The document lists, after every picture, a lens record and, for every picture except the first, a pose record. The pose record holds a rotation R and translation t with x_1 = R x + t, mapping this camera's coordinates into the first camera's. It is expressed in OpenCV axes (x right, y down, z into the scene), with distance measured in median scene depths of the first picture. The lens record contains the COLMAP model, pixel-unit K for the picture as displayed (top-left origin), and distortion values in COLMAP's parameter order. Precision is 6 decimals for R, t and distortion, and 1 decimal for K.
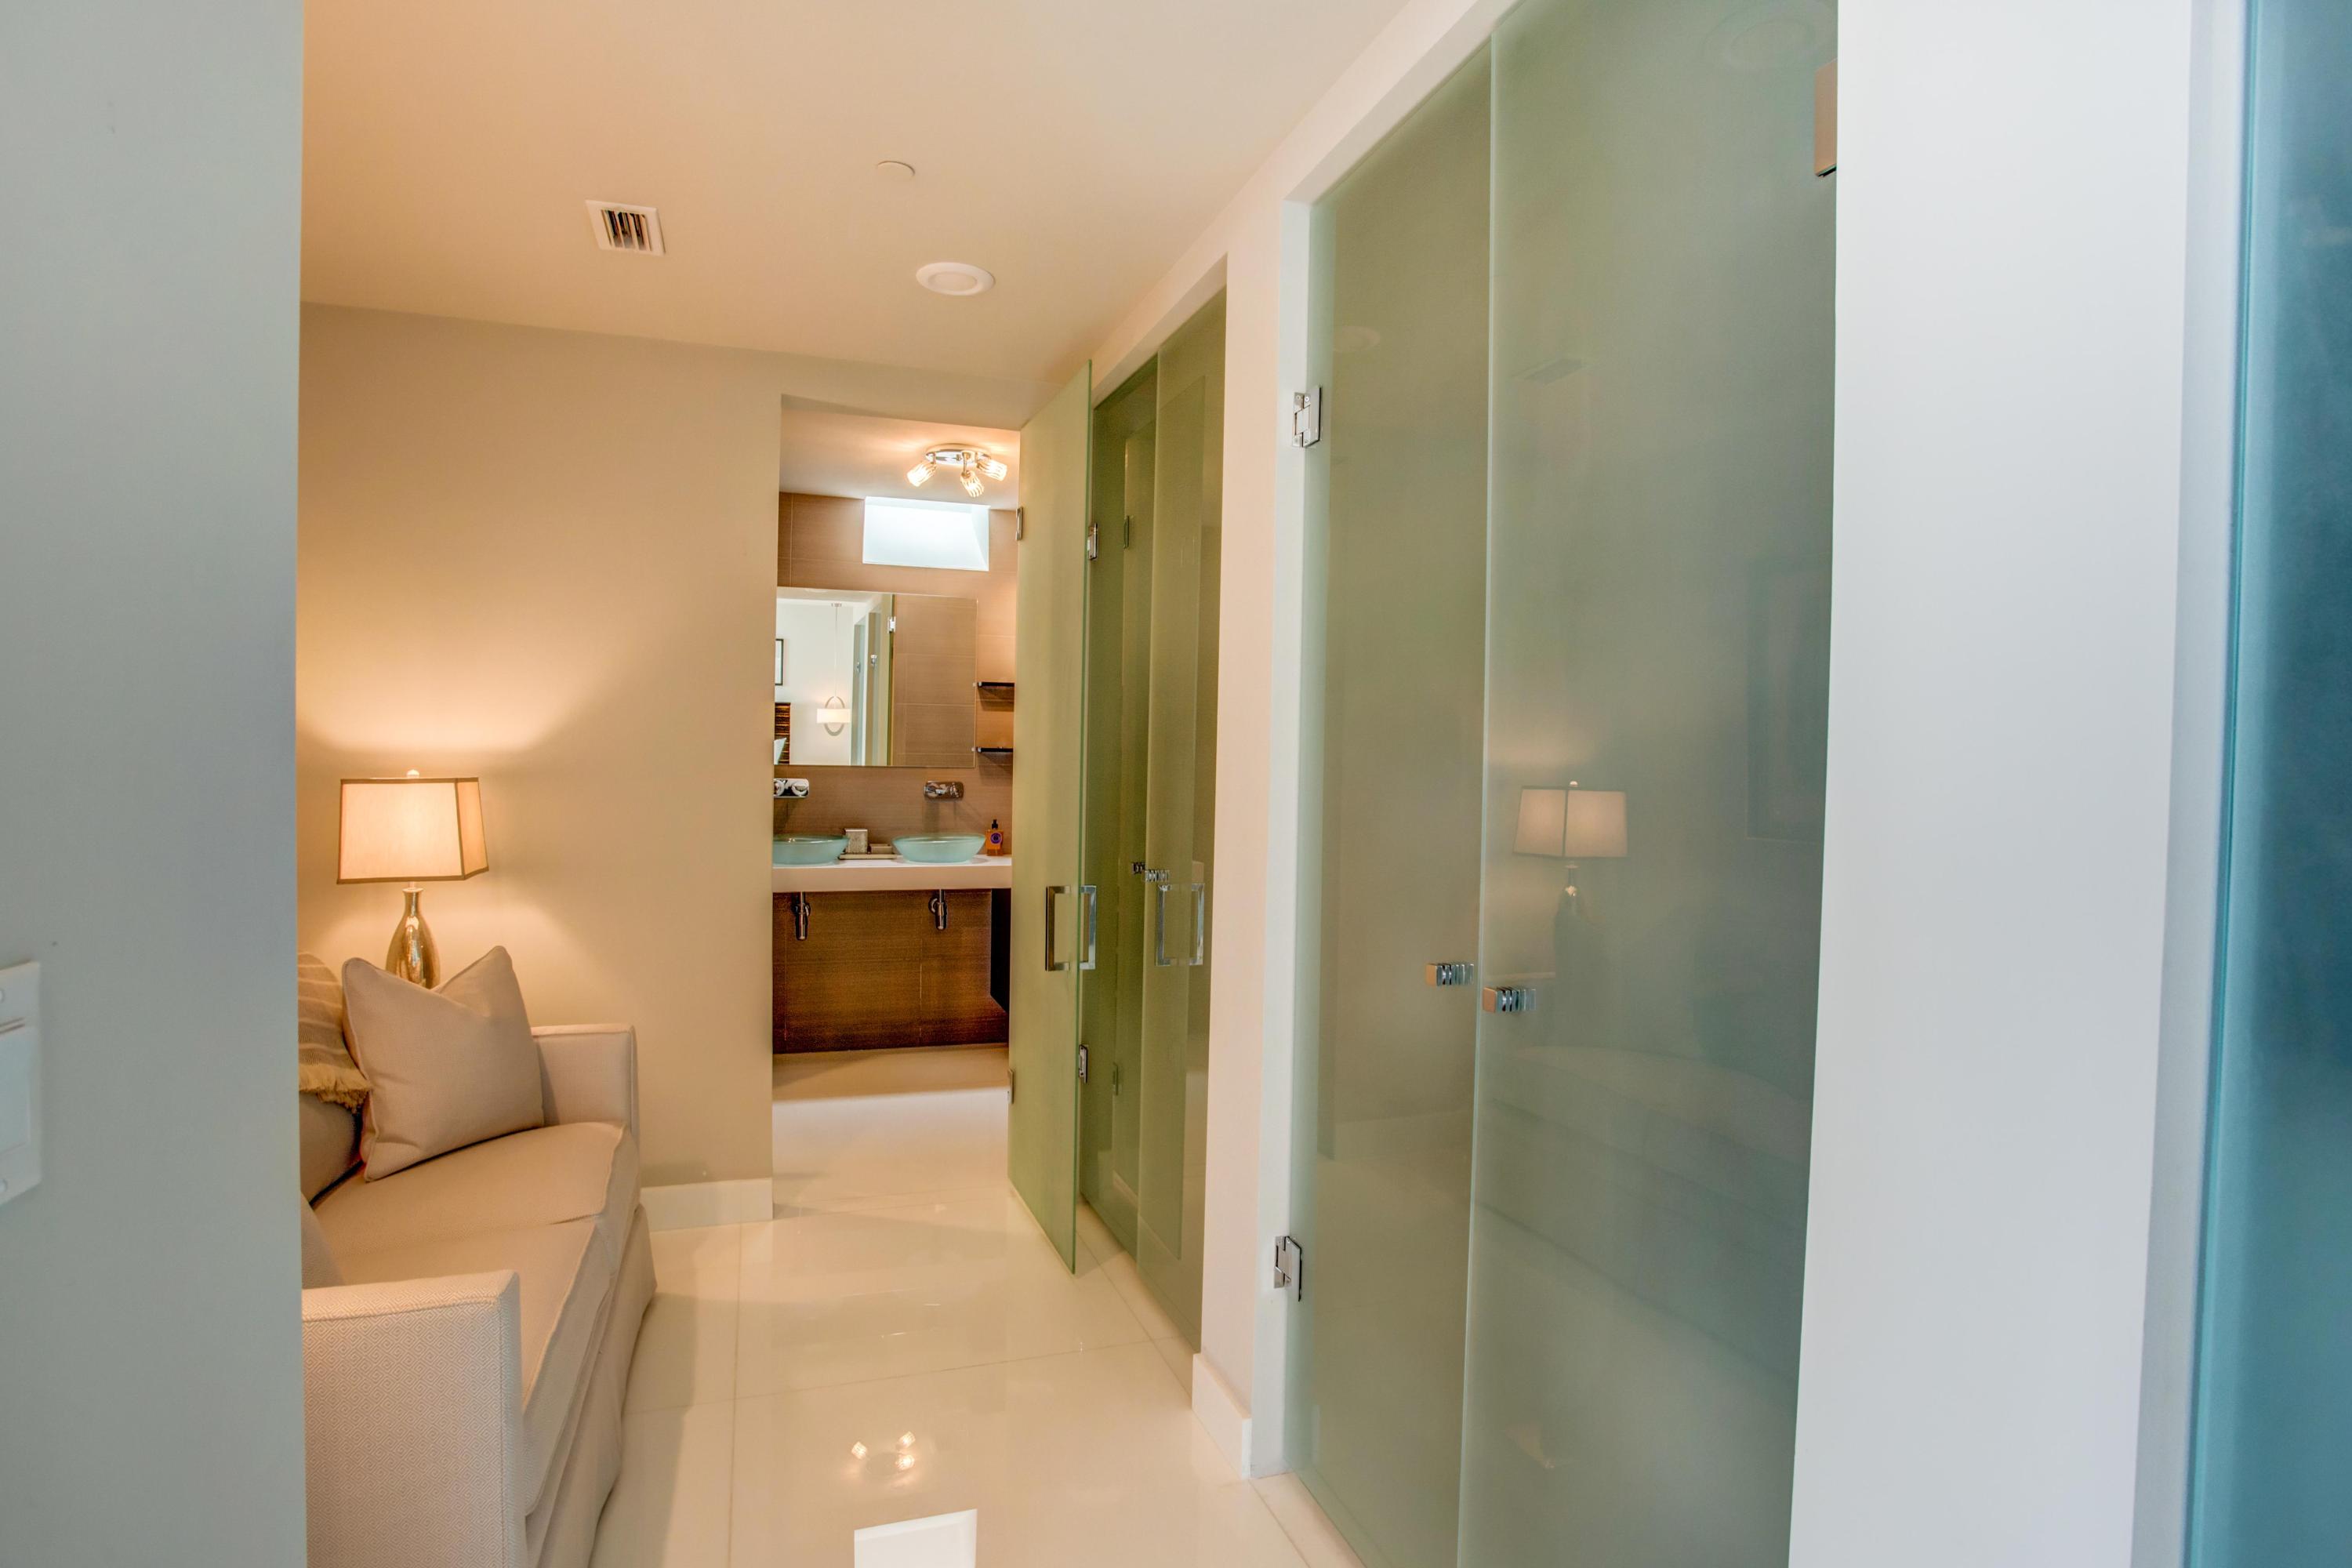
lens RADIAL K [[1169.5, 0, 1177.9], [0, 1169.5, 781.4], [0, 0, 1]] dist [-0.063976, 0.026591]
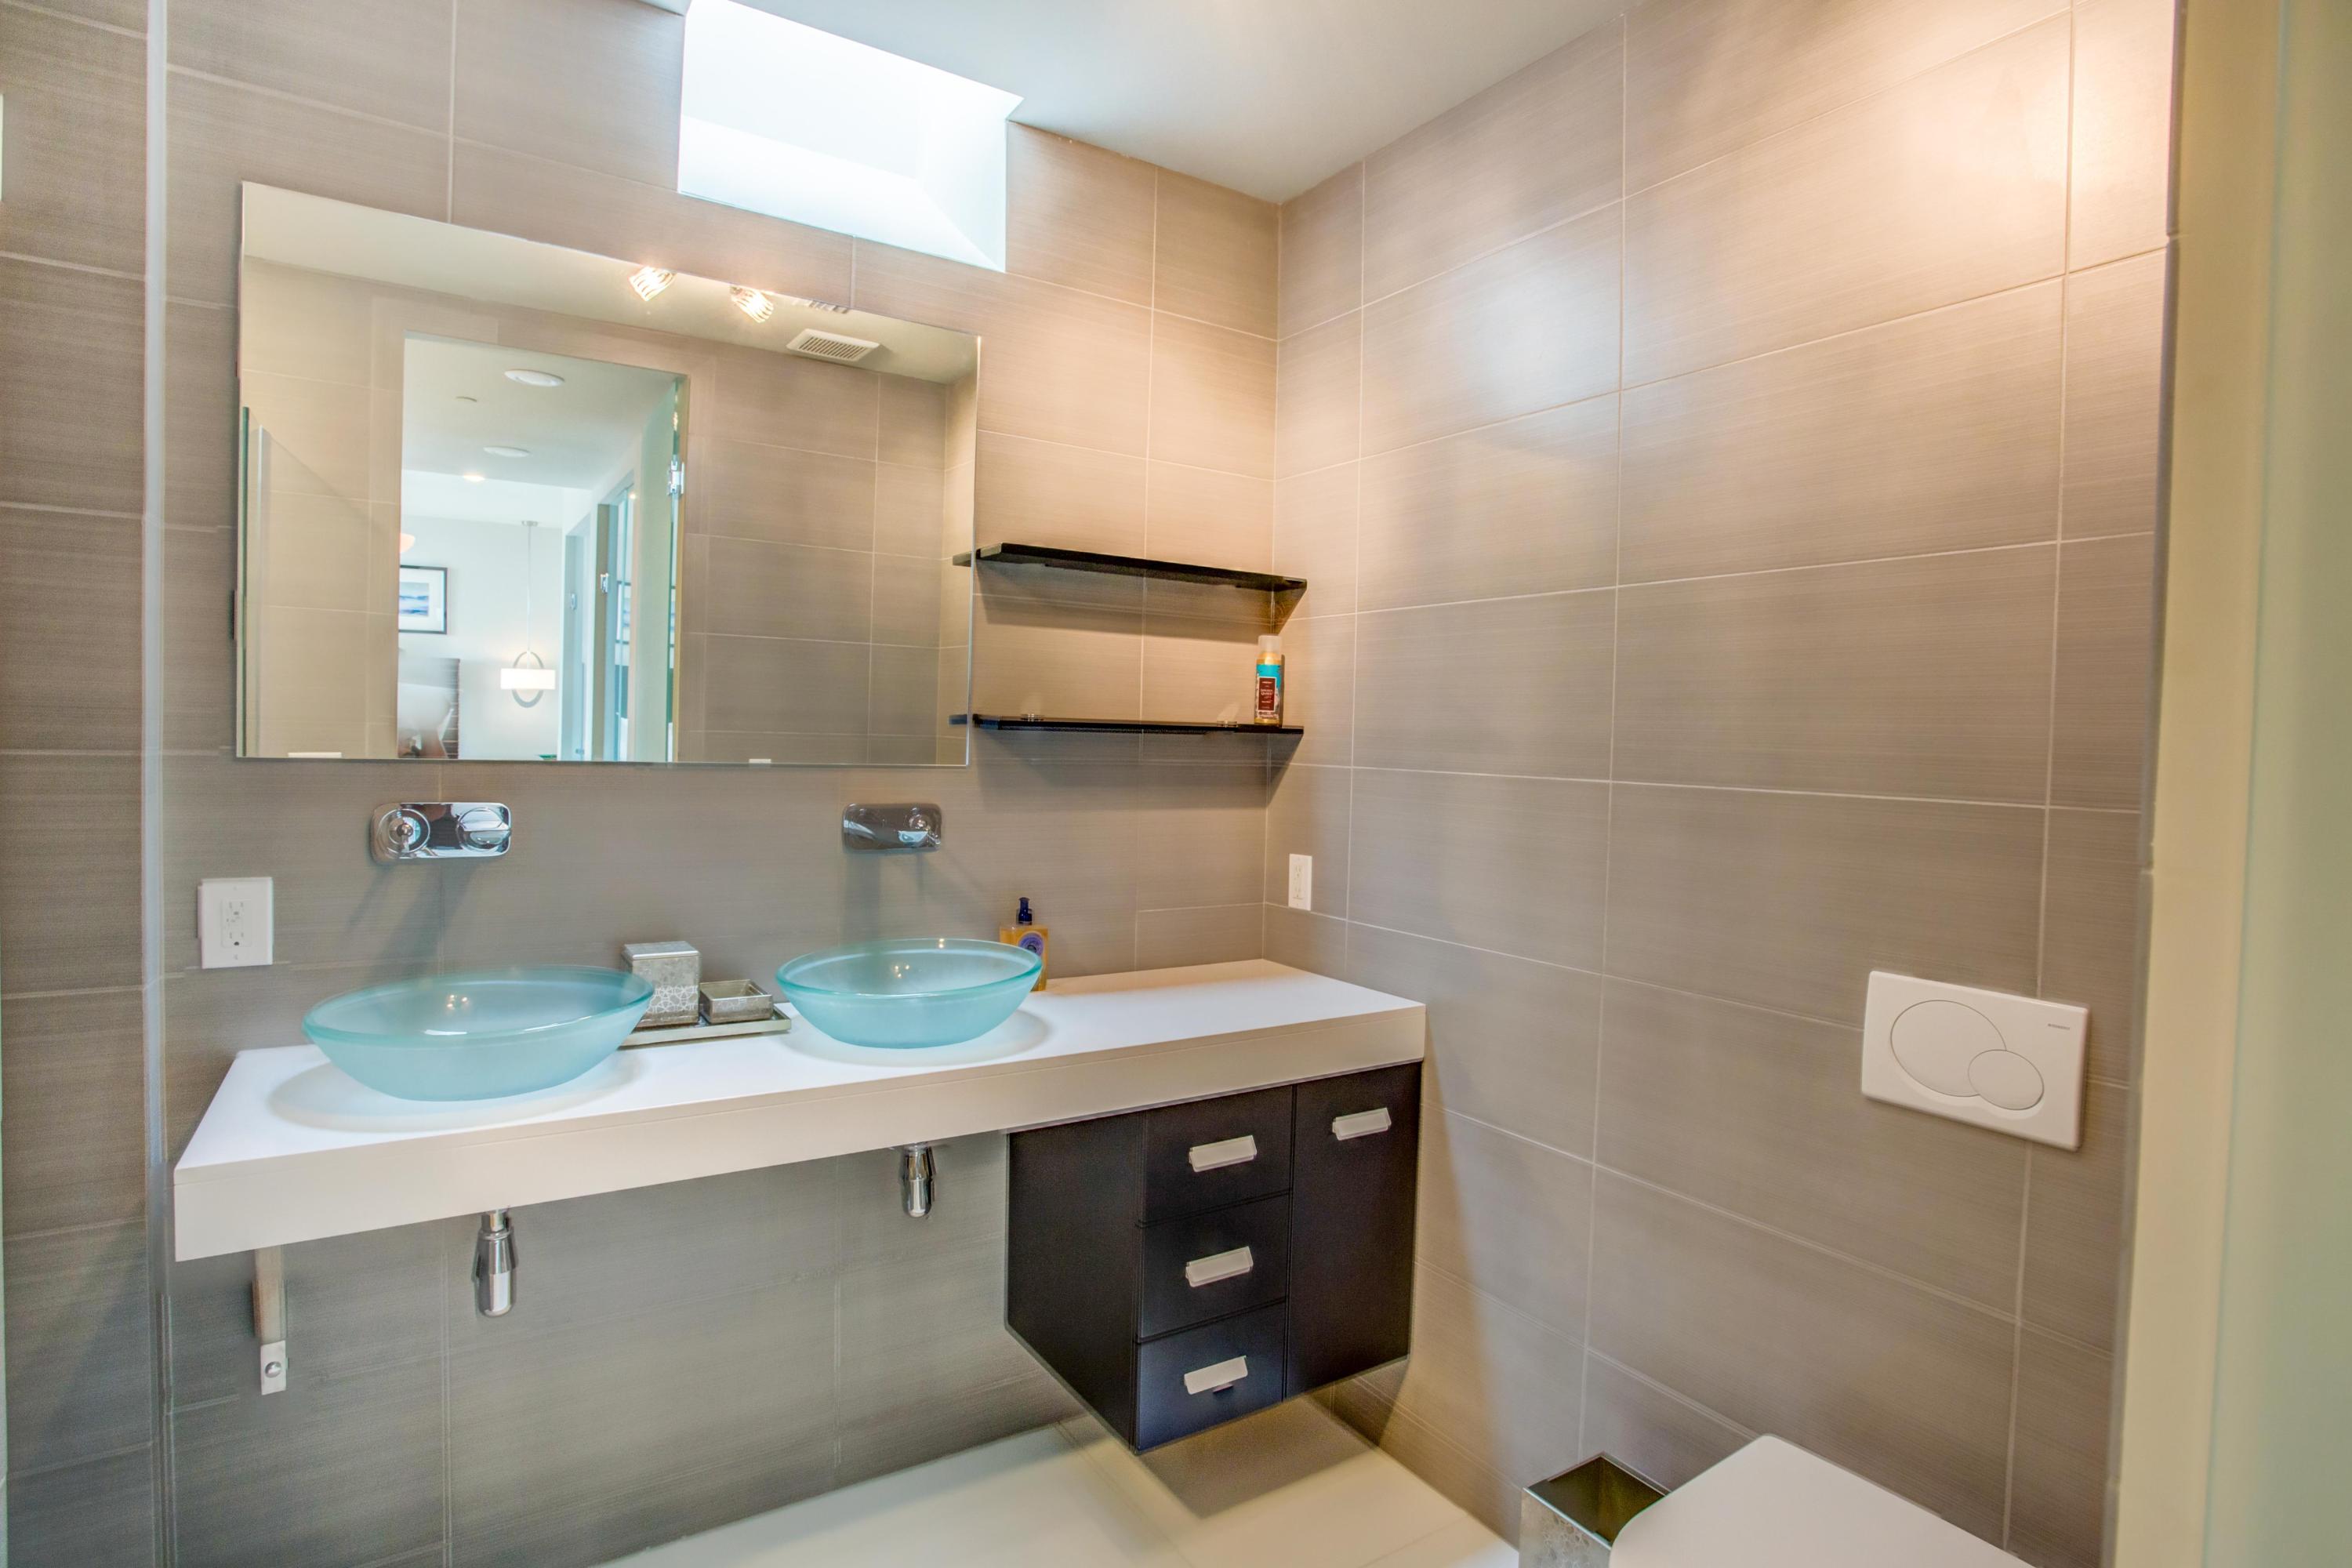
lens RADIAL K [[1169.5, 0, 1173.6], [0, 1169.5, 780.4], [0, 0, 1]] dist [-0.063976, 0.026591]
pose [[0.972737, -0.002466, 0.231897, -0.198189], [-0.000628, 0.999912, 0.013265, -0.012546], [-0.231909, -0.013049, 0.972650, 0.602129]]
